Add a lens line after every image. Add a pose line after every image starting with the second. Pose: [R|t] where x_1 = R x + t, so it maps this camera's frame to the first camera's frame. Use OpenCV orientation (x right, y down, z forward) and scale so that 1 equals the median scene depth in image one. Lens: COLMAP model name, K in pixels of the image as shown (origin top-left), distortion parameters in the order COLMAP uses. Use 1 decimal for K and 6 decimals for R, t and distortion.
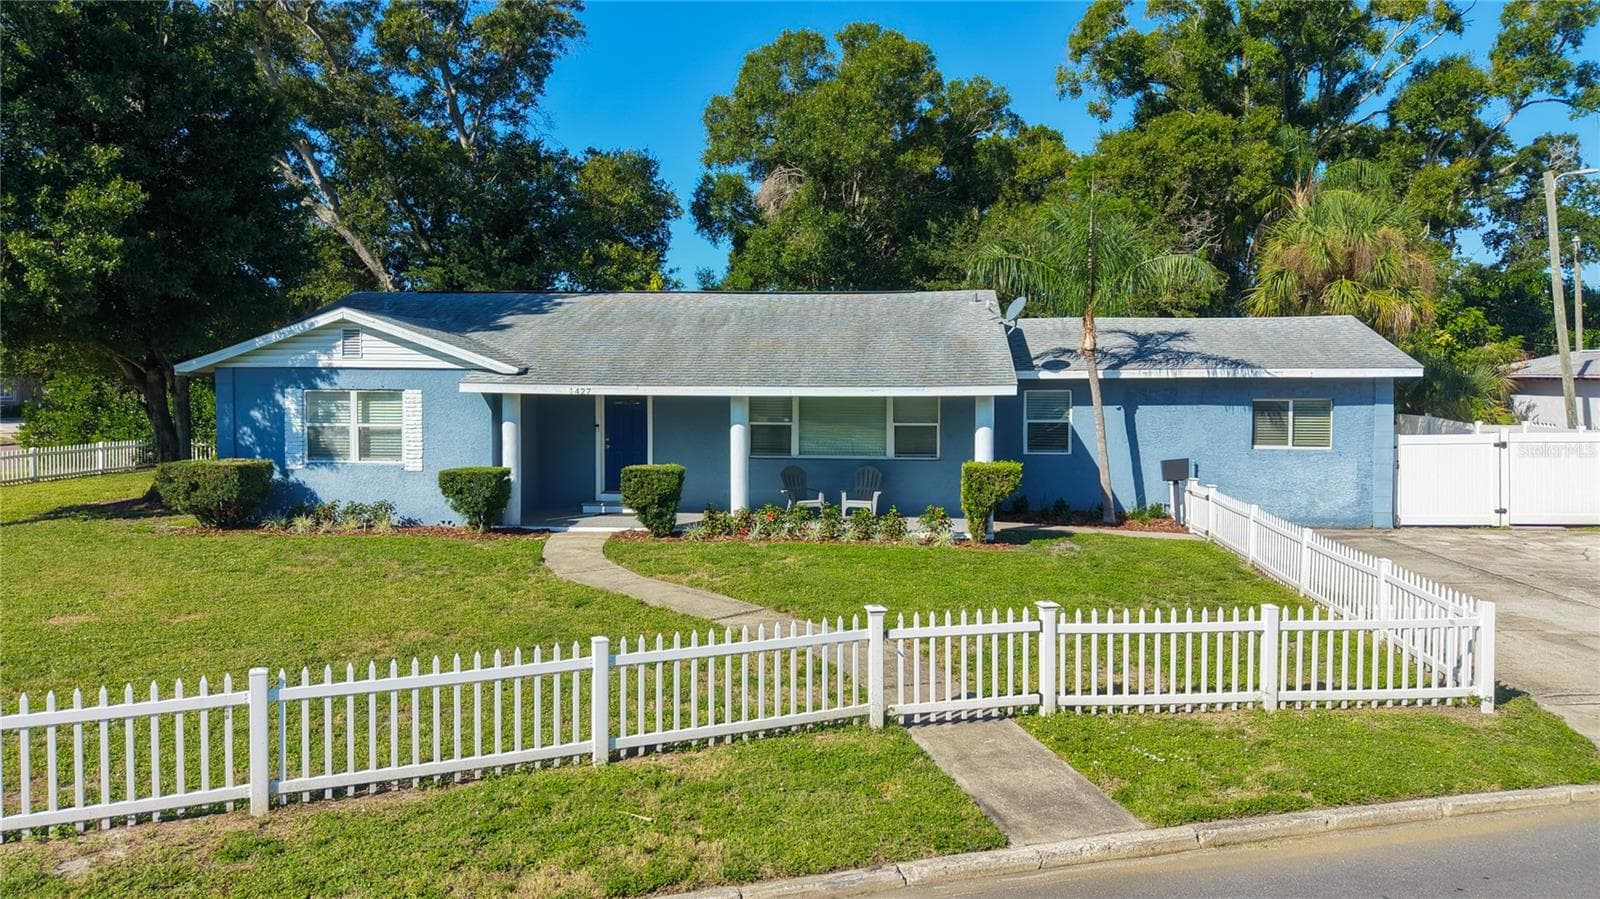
lens RADIAL K [[1096.2, 0, 797.7], [0, 1096.2, 410.4], [0, 0, 1]] dist [0.017009, -0.013845]
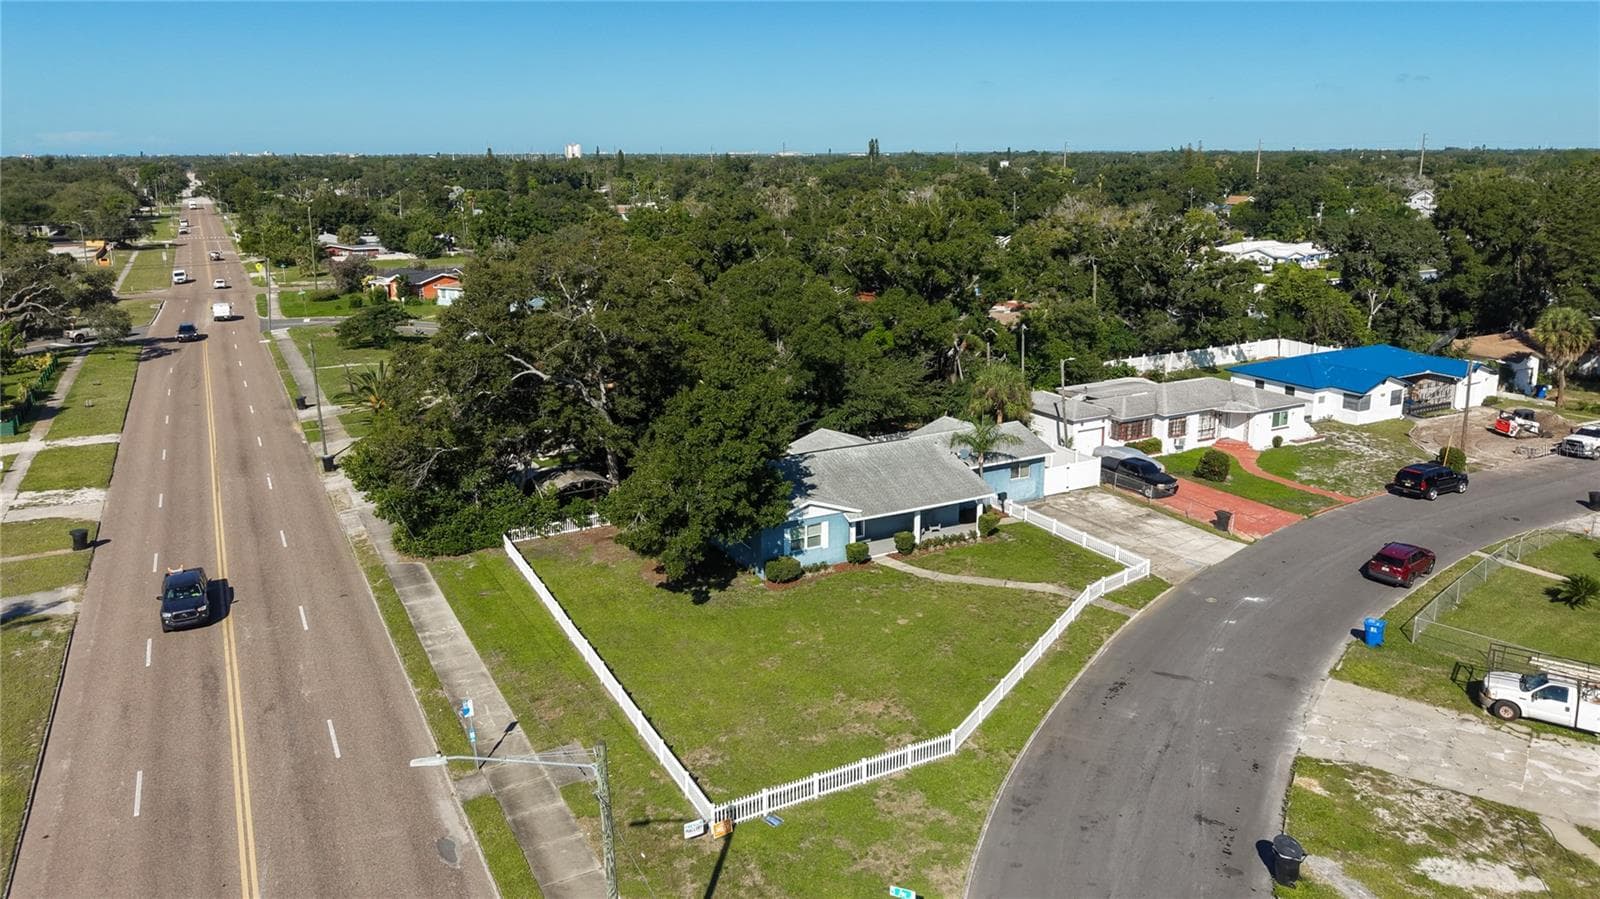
lens RADIAL K [[1096.2, 0, 786.5], [0, 1096.2, 447.3], [0, 0, 1]] dist [0.017009, -0.013845]
pose [[0.820412, -0.155248, 0.550293, -1.977011], [0.019310, 0.969407, 0.244700, -0.911151], [-0.571447, -0.190128, 0.798311, -1.196858]]
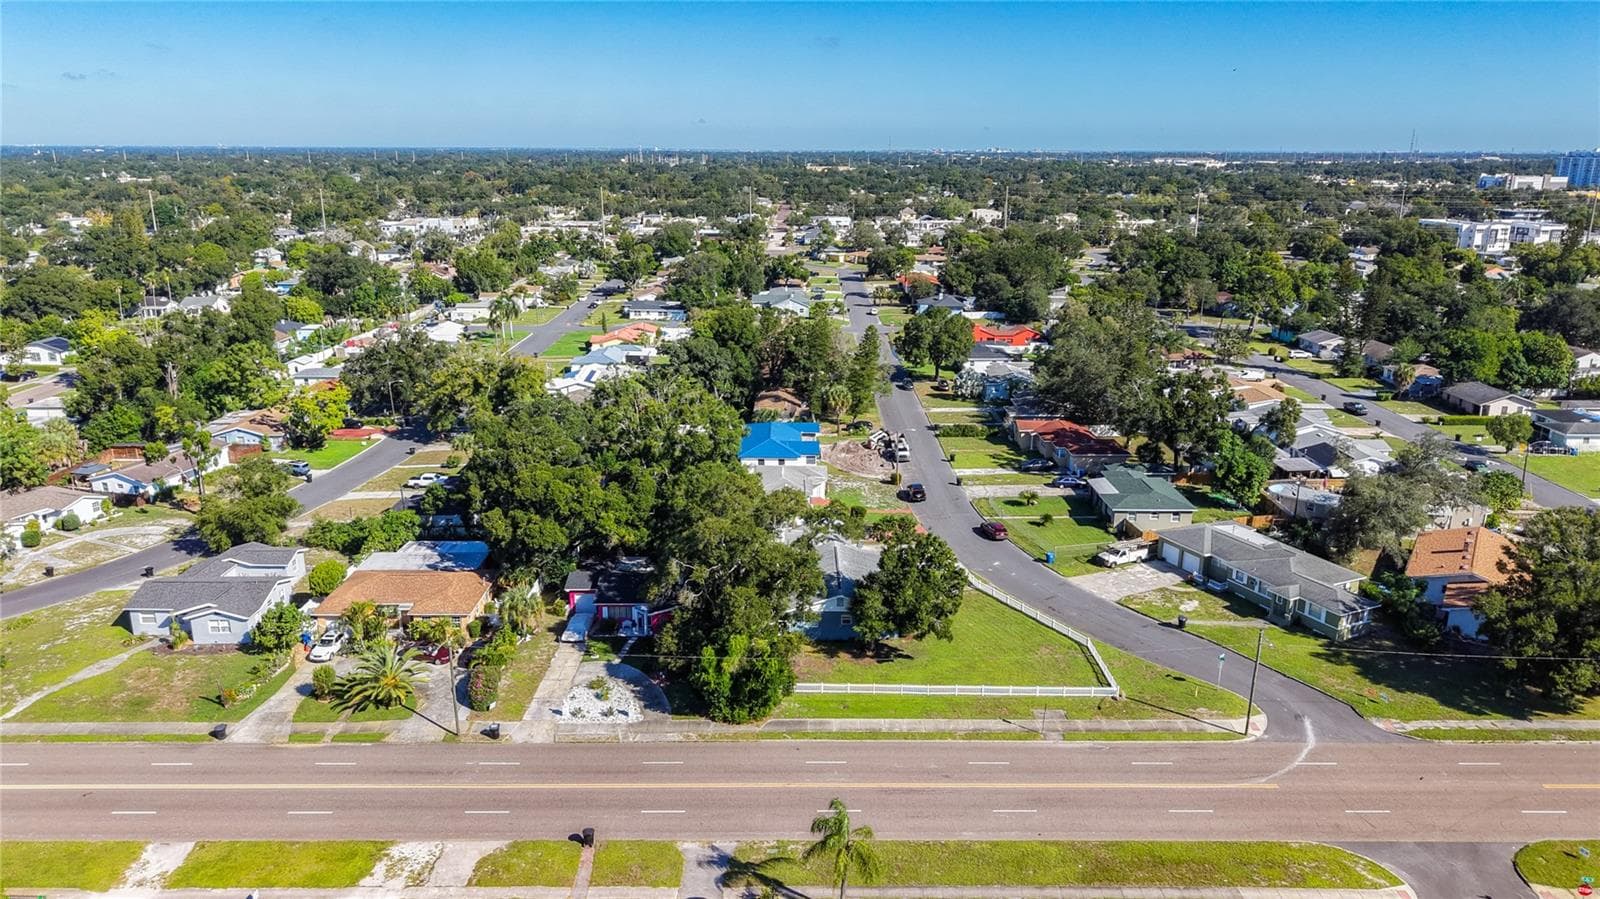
lens RADIAL K [[1096.2, 0, 788.9], [0, 1096.2, 450.2], [0, 0, 1]] dist [0.017009, -0.013845]
pose [[-0.110634, -0.271396, 0.956088, -5.320357], [0.026577, 0.960842, 0.275821, -2.265054], [-0.993506, 0.055925, -0.099088, 2.020783]]
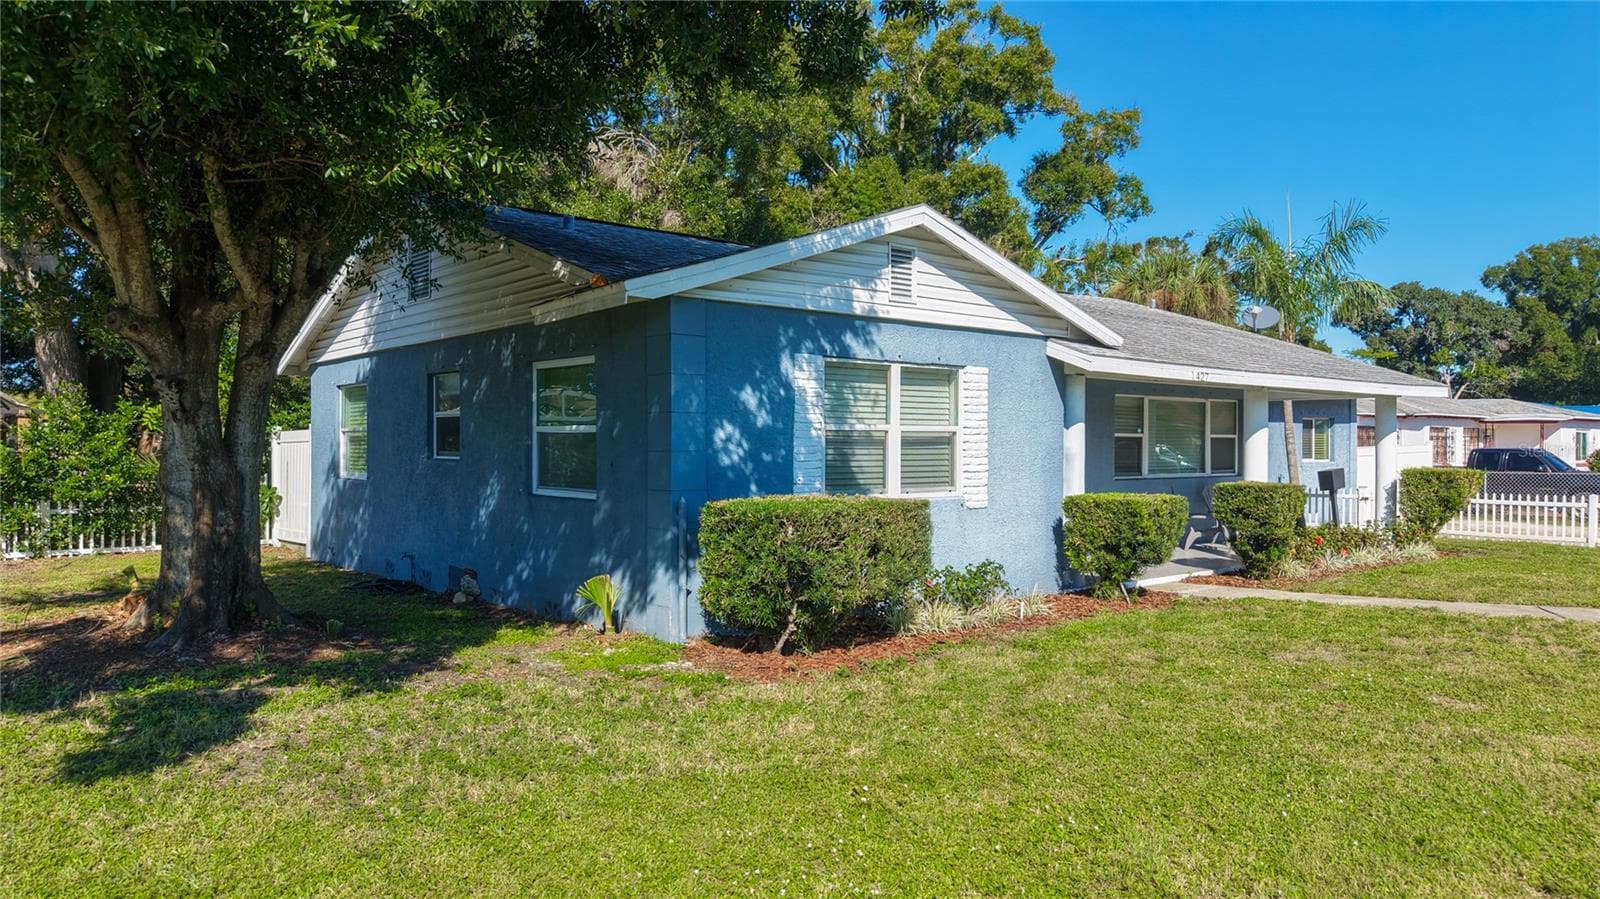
lens RADIAL K [[1096.2, 0, 798.7], [0, 1096.2, 428.3], [0, 0, 1]] dist [0.017009, -0.013845]
pose [[0.689185, 0.010665, 0.724507, -0.825767], [0.019079, 0.999278, -0.032859, 0.030779], [-0.724335, 0.036469, 0.688483, 0.667434]]
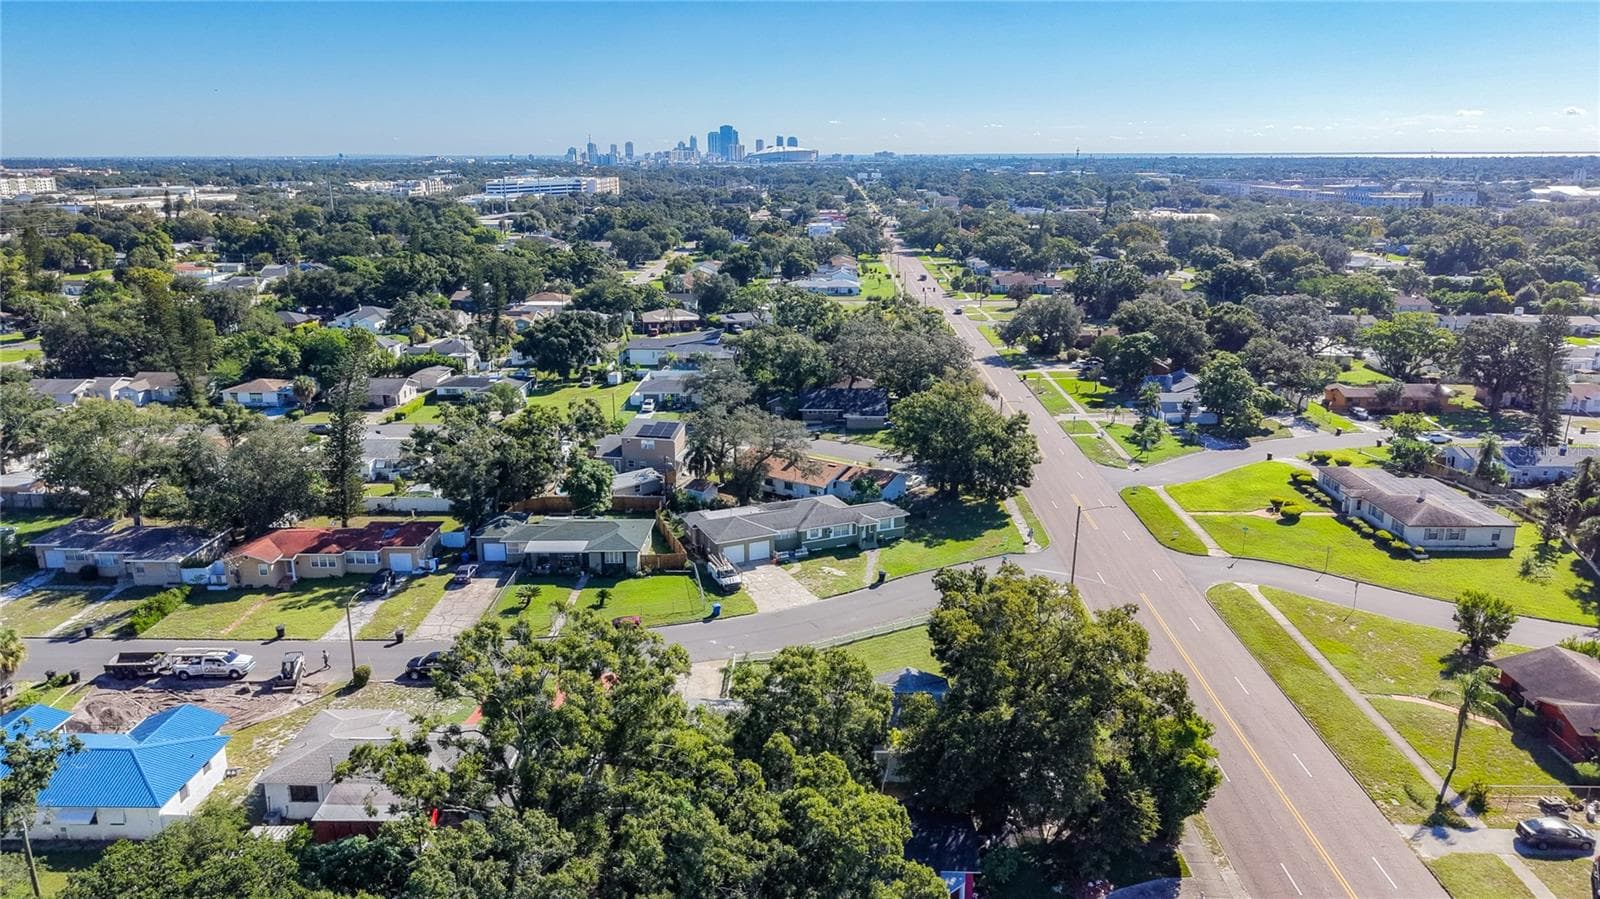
lens RADIAL K [[1096.2, 0, 811.0], [0, 1096.2, 446.4], [0, 0, 1]] dist [0.017009, -0.013845]
pose [[-0.994262, 0.024662, -0.104094, 0.452927], [-0.006738, 0.956693, 0.291020, -2.300035], [0.106763, 0.290052, -0.951037, 5.017666]]
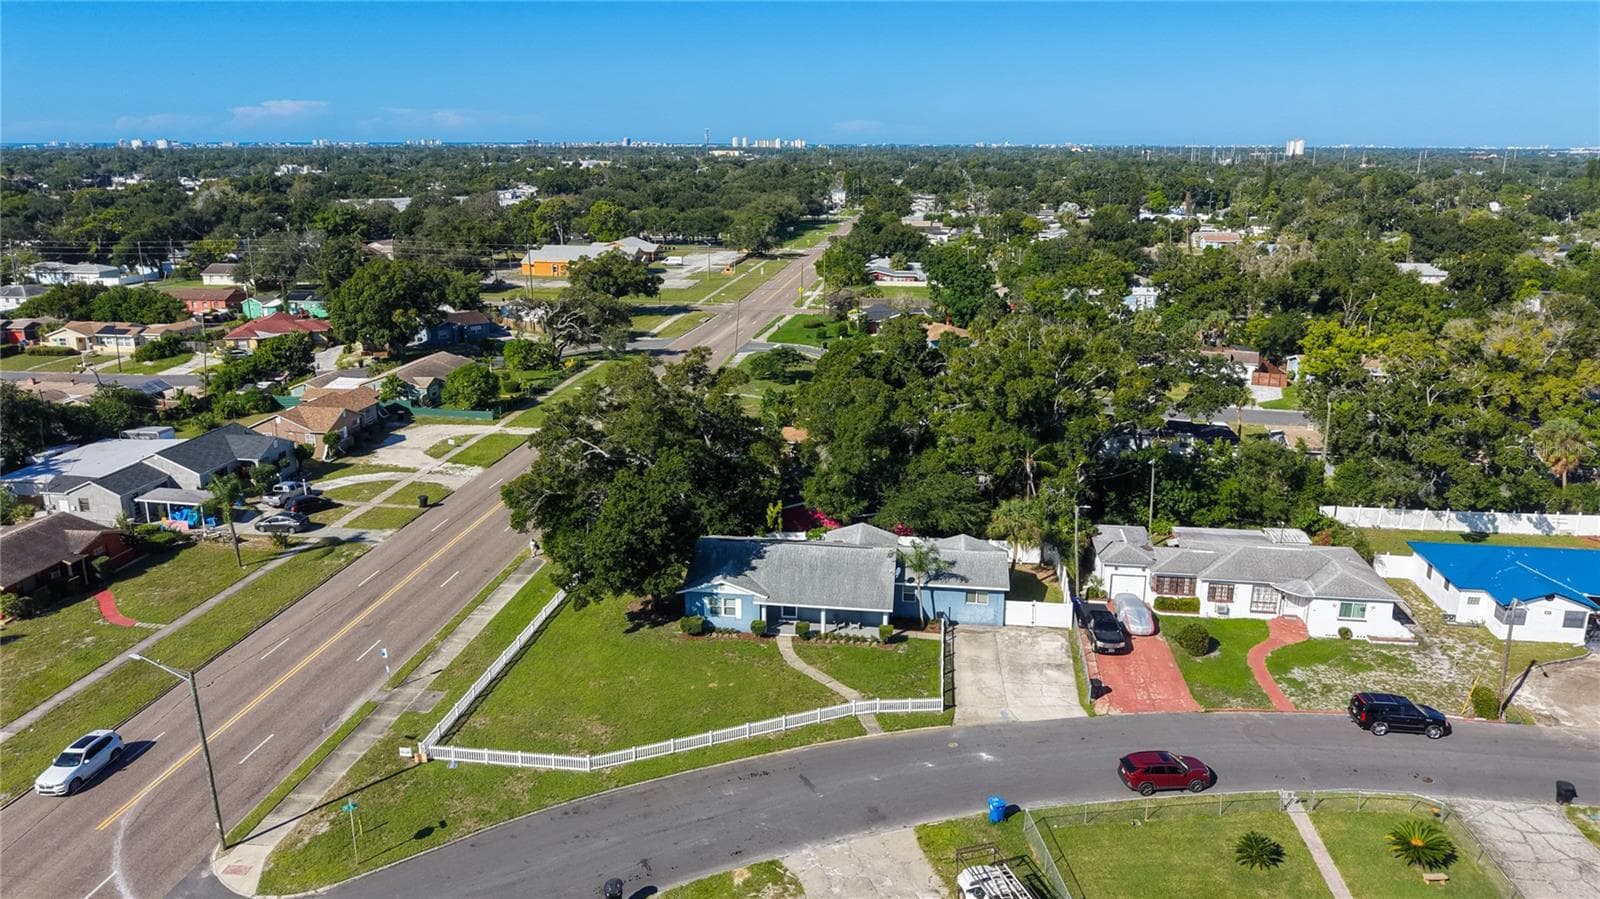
lens RADIAL K [[1096.2, 0, 783.2], [0, 1096.2, 414.4], [0, 0, 1]] dist [0.017009, -0.013845]
pose [[0.999731, 0.003054, -0.023007, -0.106575], [0.002076, 0.975567, 0.219692, -1.488626], [0.023116, -0.219680, 0.975298, -2.592750]]
